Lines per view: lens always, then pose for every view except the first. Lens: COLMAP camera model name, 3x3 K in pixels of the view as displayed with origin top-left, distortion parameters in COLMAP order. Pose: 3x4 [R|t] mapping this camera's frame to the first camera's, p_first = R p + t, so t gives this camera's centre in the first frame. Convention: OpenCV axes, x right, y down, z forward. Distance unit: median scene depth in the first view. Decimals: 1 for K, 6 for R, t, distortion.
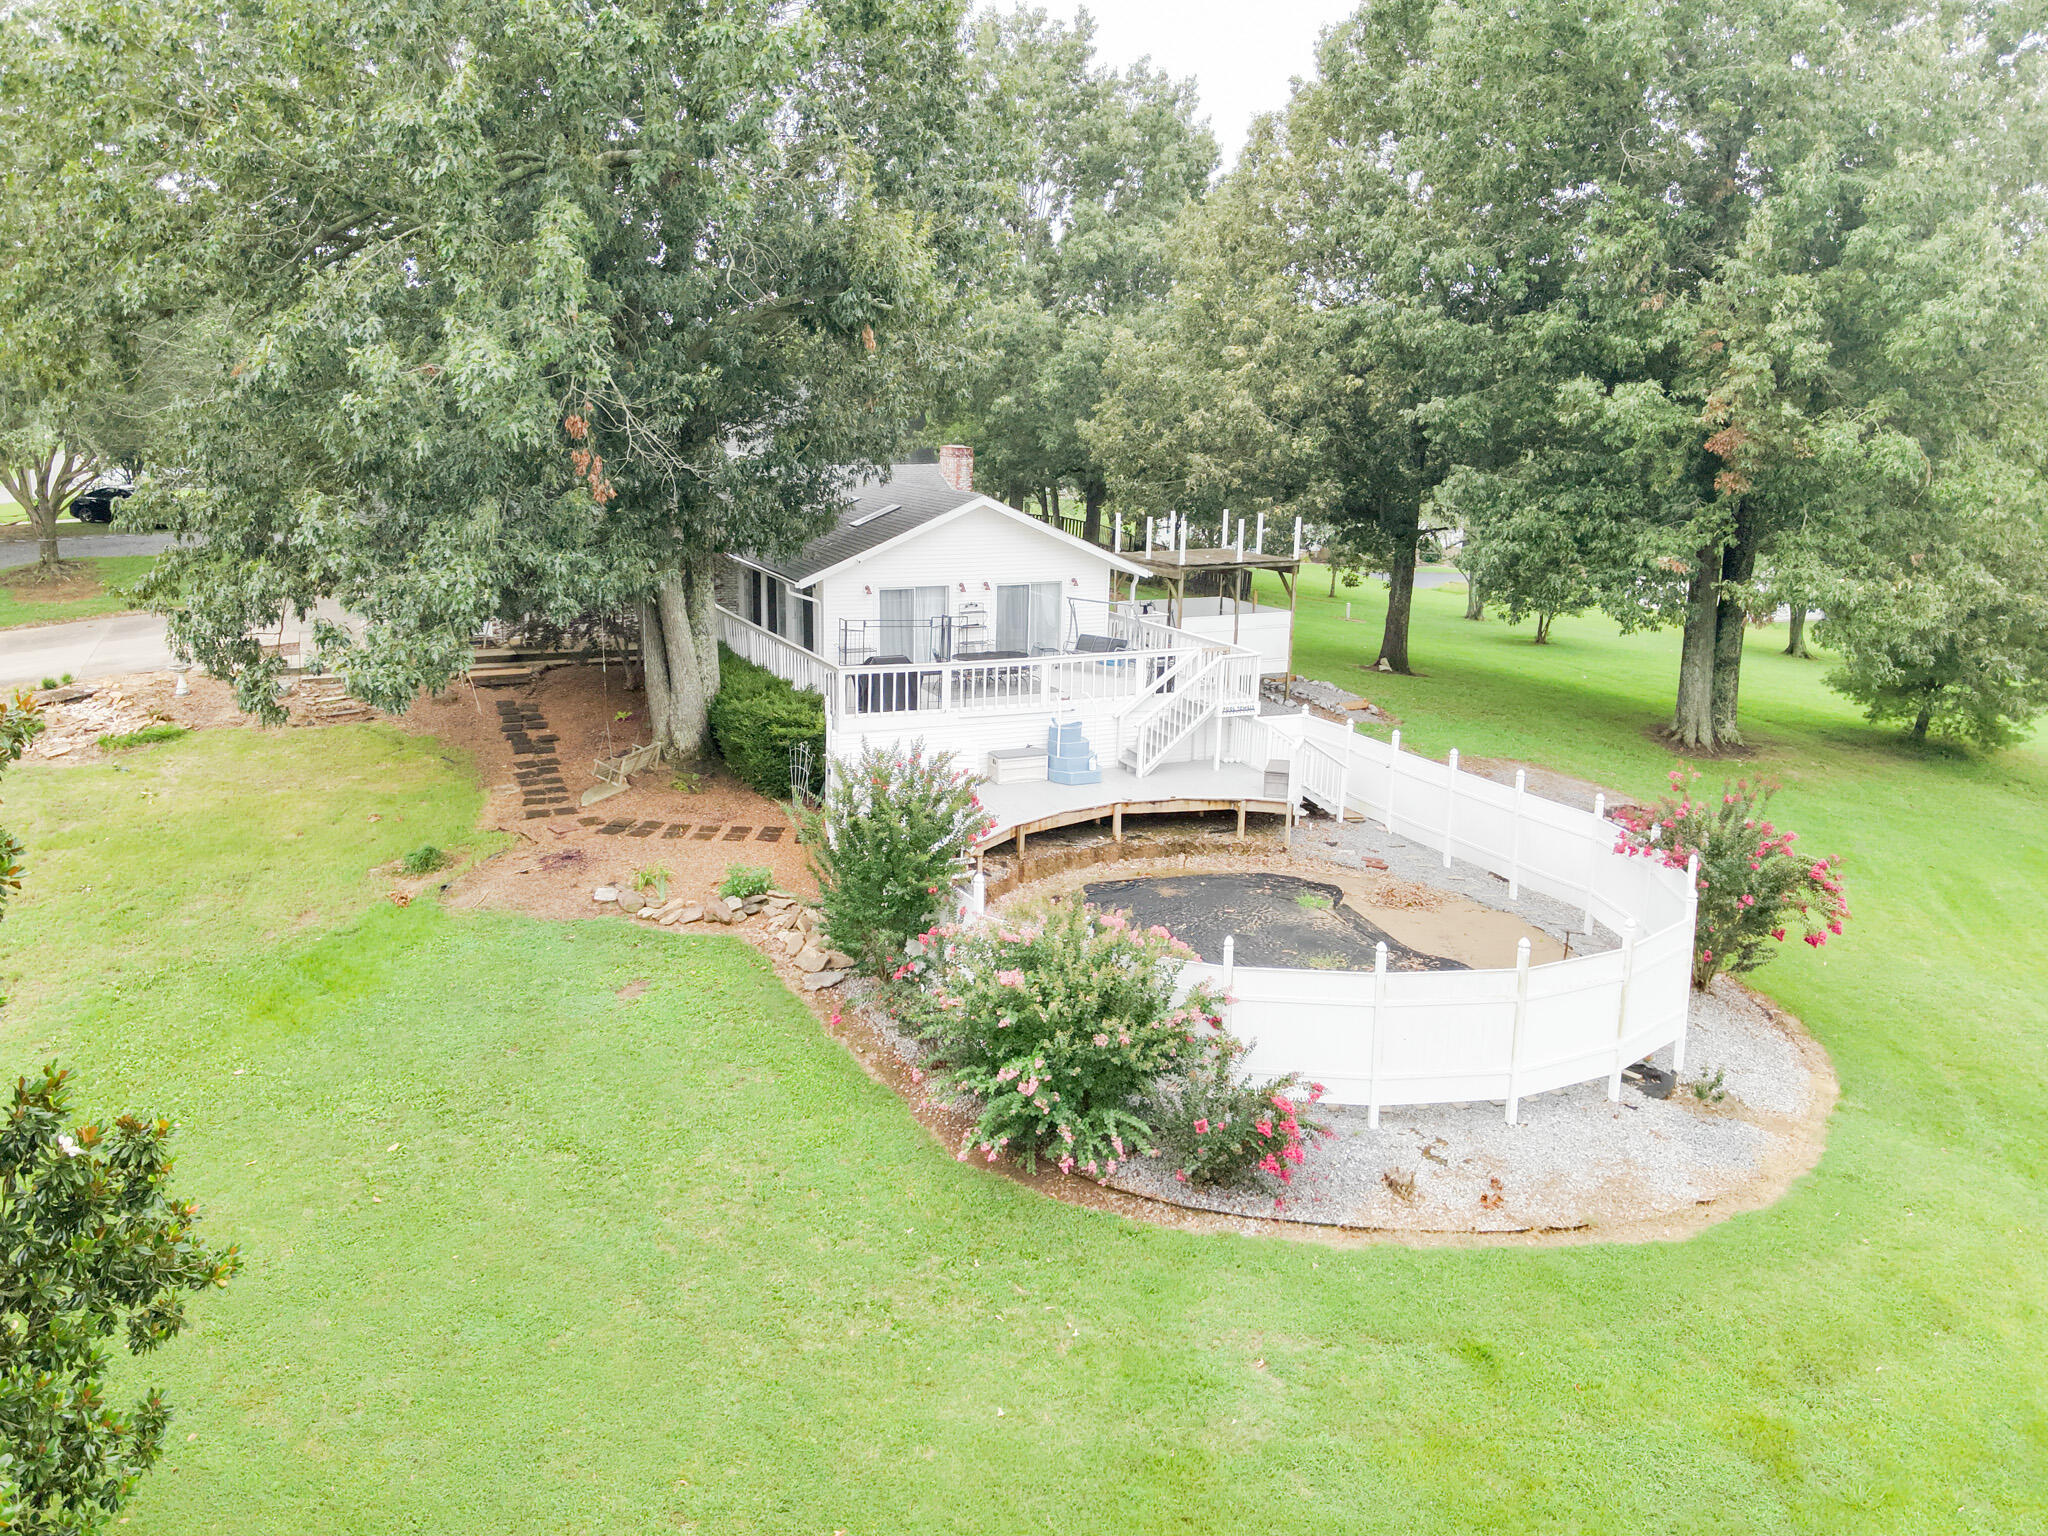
lens RADIAL K [[1790.3, 0, 1049.3], [0, 1790.3, 714.5], [0, 0, 1]] dist [0.228852, -0.671744]
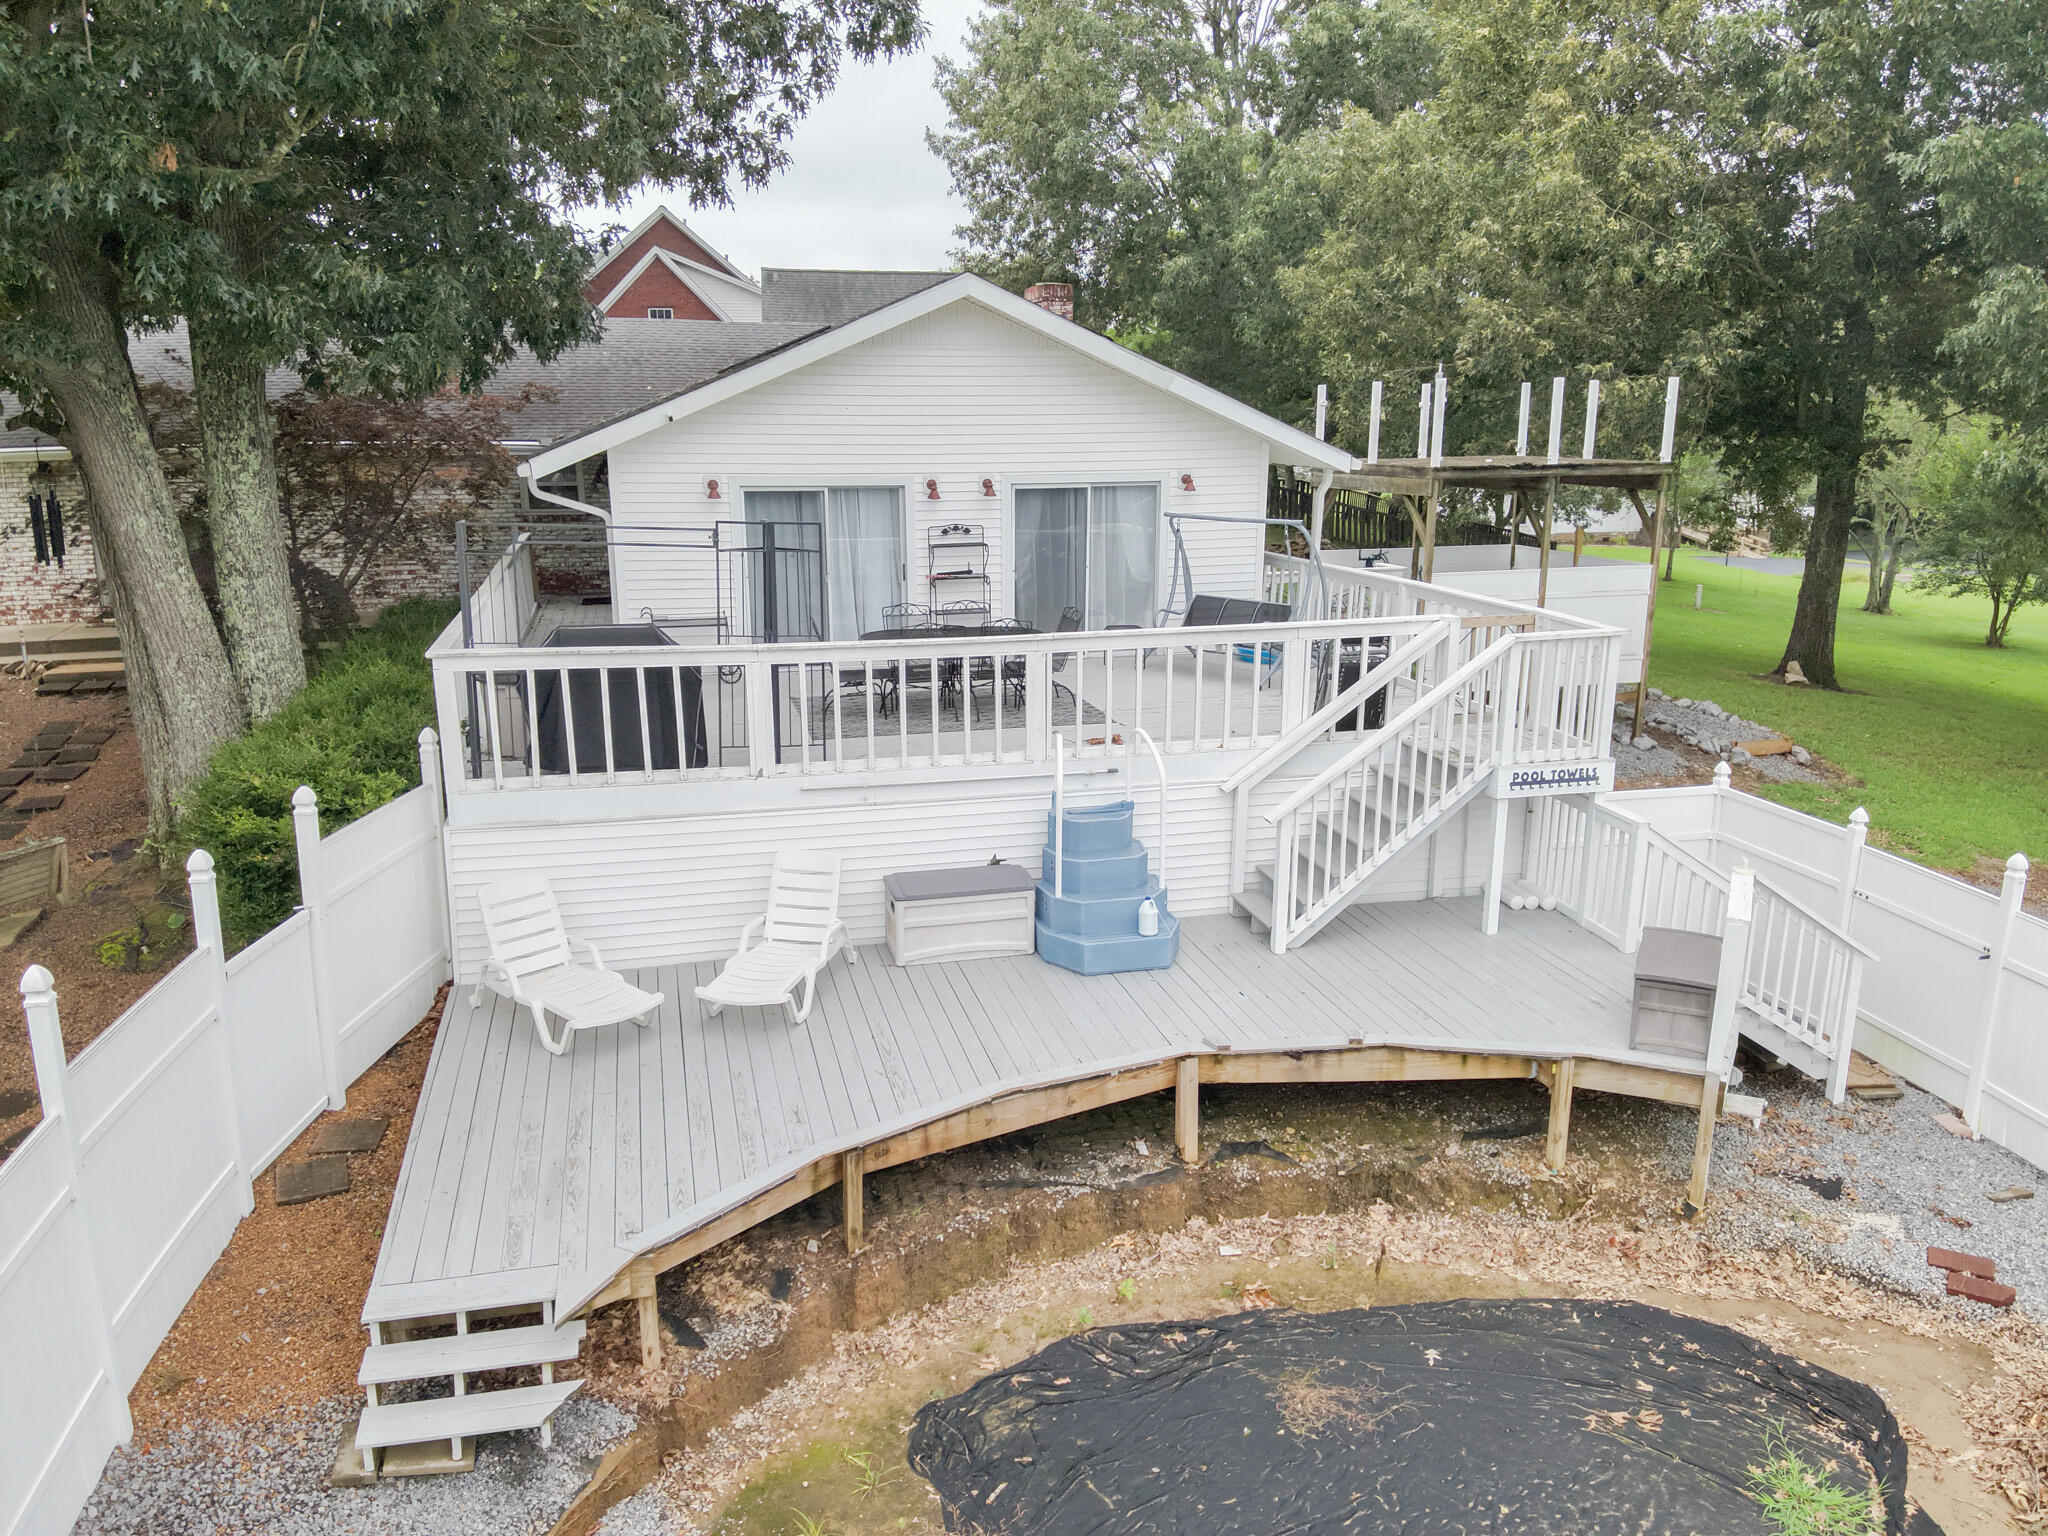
lens RADIAL K [[1790.3, 0, 1049.3], [0, 1790.3, 714.5], [0, 0, 1]] dist [0.228852, -0.671744]
pose [[0.987770, 0.018150, -0.154858, 0.061095], [-0.018552, 0.999827, -0.001155, -0.014383], [0.154810, 0.004014, 0.987936, 0.618238]]
